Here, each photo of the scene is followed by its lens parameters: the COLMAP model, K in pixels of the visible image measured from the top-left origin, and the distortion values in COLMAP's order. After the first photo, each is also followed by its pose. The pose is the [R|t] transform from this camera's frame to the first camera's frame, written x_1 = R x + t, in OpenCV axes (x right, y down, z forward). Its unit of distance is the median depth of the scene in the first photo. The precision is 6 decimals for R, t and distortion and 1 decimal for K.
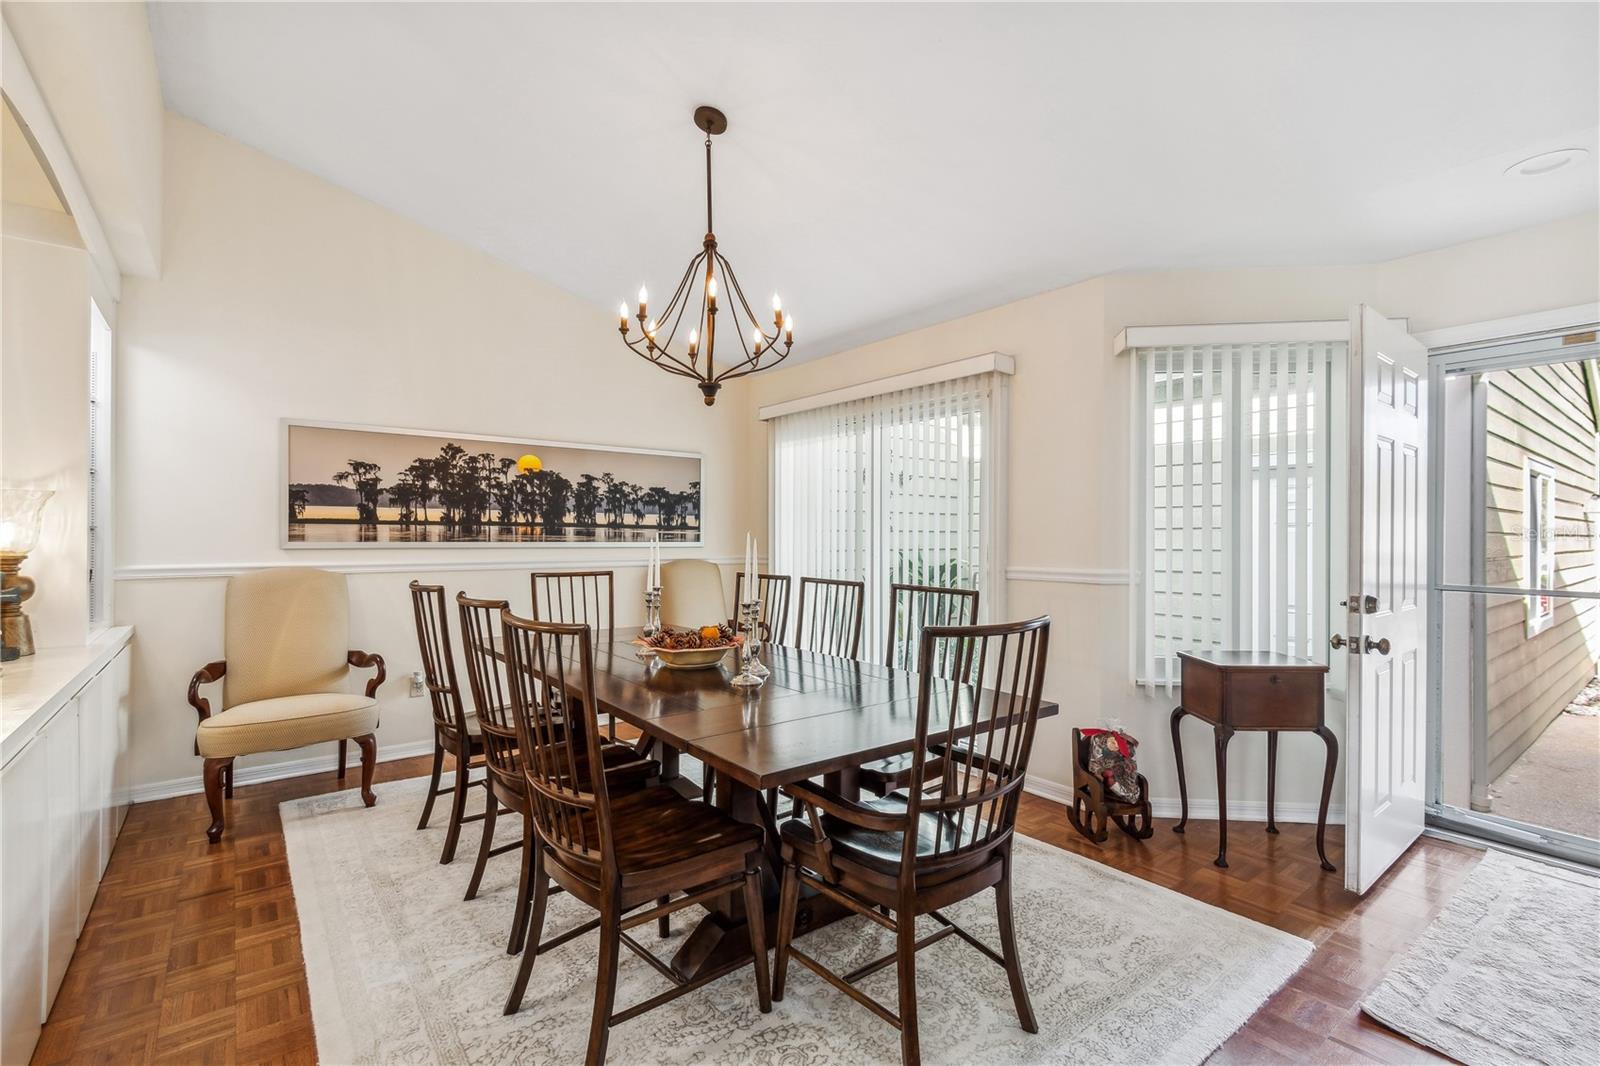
lens RADIAL K [[723.6, 0, 793.9], [0, 723.6, 537.7], [0, 0, 1]] dist [0.004232, -0.000654]
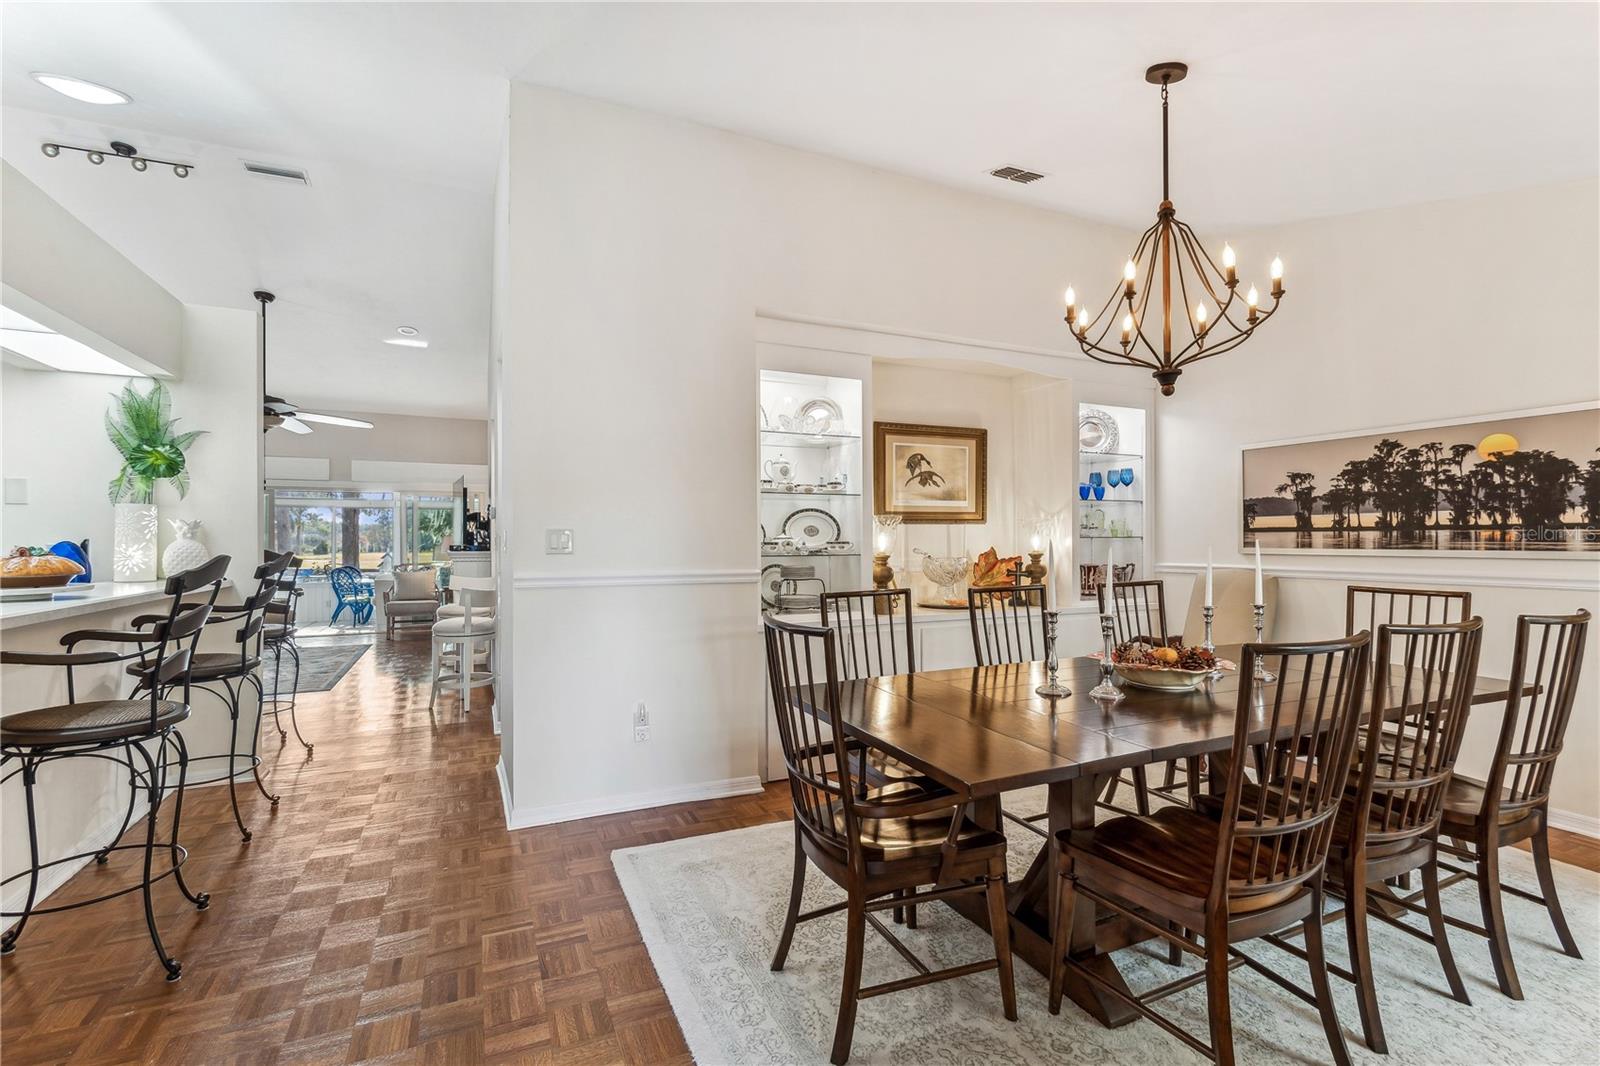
lens RADIAL K [[723.6, 0, 802.0], [0, 723.6, 527.0], [0, 0, 1]] dist [0.004232, -0.000654]
pose [[-0.225542, -0.021183, -0.974003, 0.559726], [0.000496, 0.999761, -0.021858, -0.002546], [0.974233, -0.005413, -0.225477, 0.498265]]
